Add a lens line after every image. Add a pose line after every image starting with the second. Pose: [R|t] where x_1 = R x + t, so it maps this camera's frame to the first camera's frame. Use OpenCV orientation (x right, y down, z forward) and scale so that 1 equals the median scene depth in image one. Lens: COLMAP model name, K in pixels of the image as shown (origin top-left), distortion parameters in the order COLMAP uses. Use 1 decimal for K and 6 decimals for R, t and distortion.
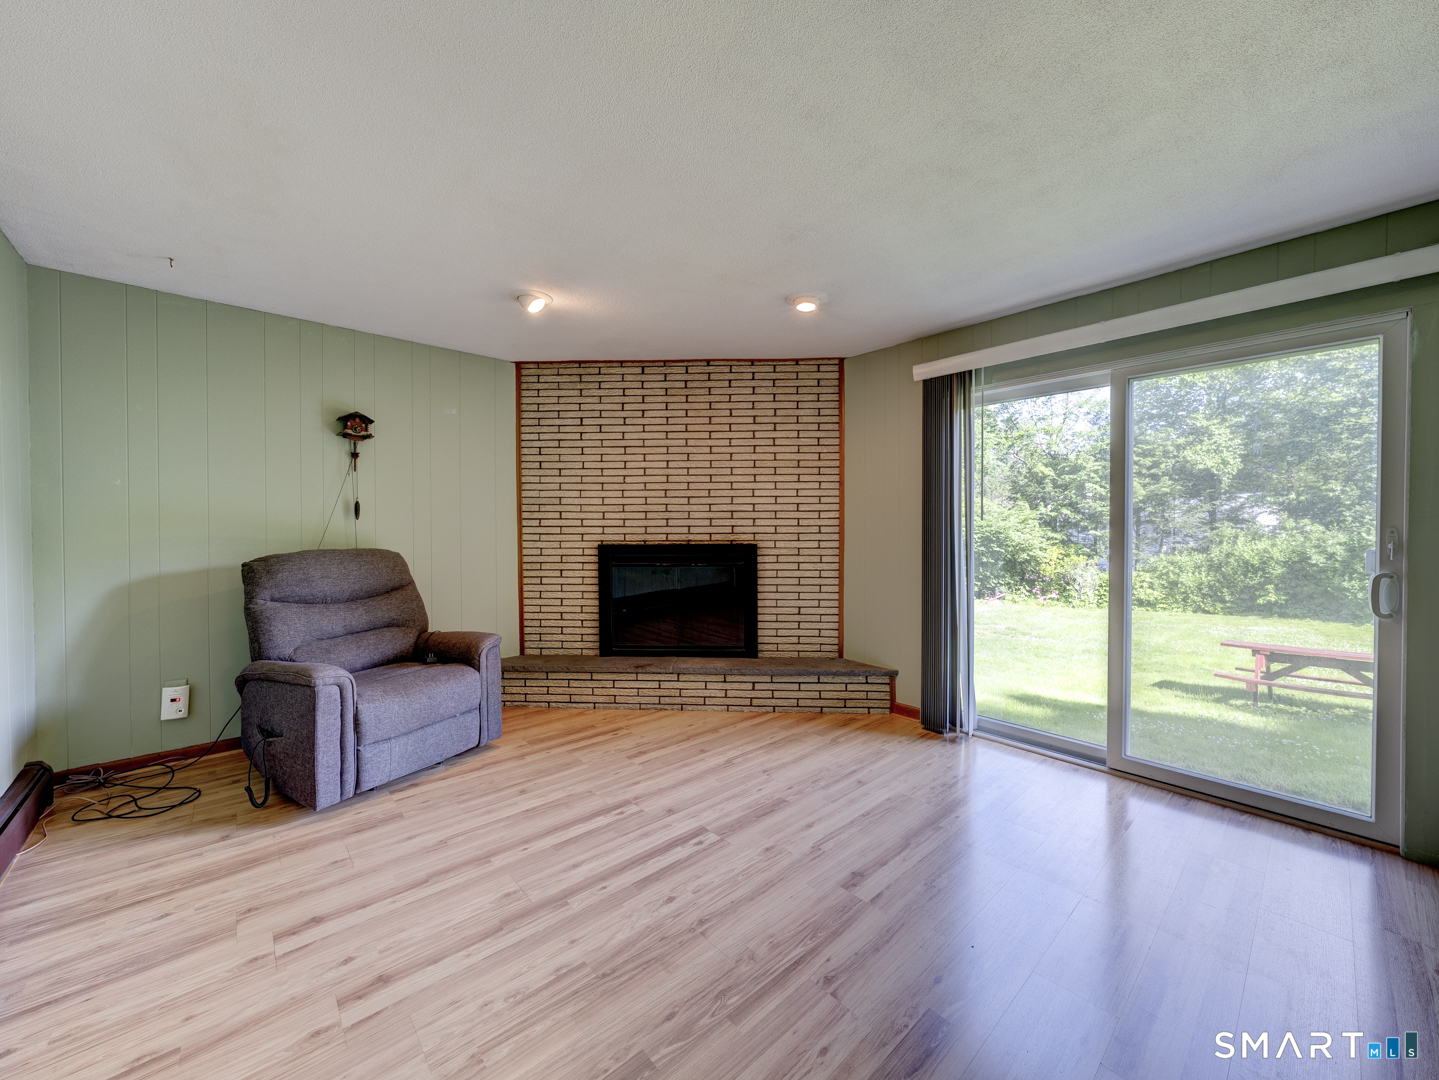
lens RADIAL K [[547.5, 0, 717.7], [0, 547.5, 536.0], [0, 0, 1]] dist [-0.000765, 0.000217]
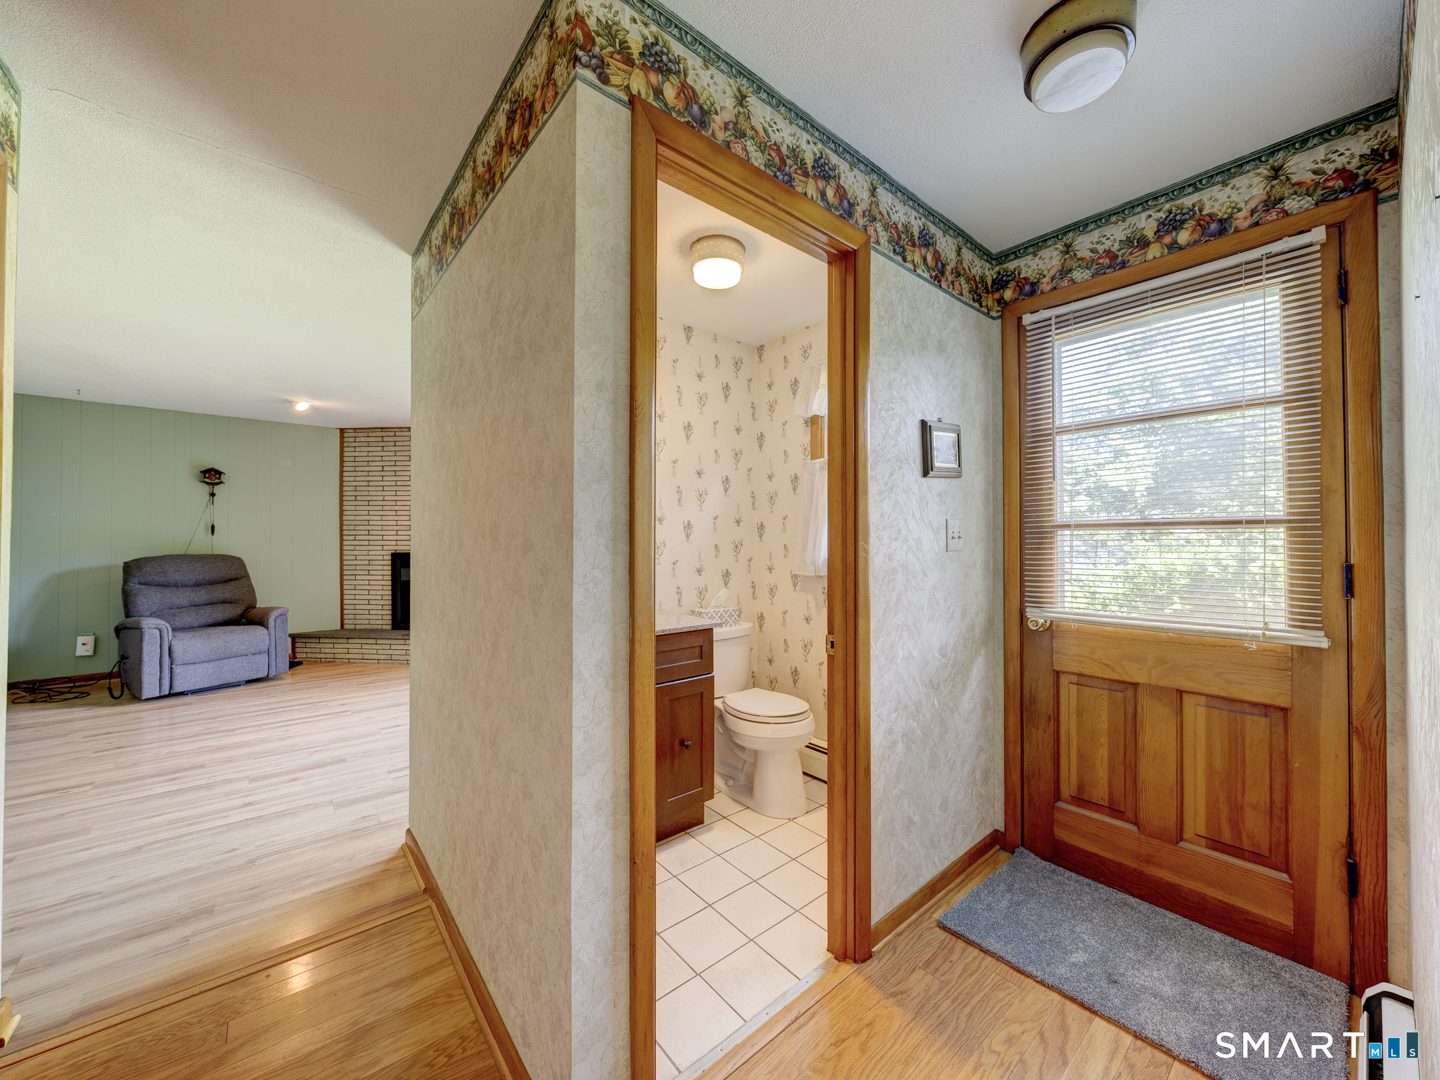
lens RADIAL K [[547.9, 0, 718.2], [0, 547.9, 536.0], [0, 0, 1]] dist [-0.000765, 0.000217]
pose [[0.999095, -0.000798, -0.042522, 0.755683], [-0.000280, 0.999679, -0.025327, 0.008685], [0.042529, 0.025316, 0.998774, -0.445734]]
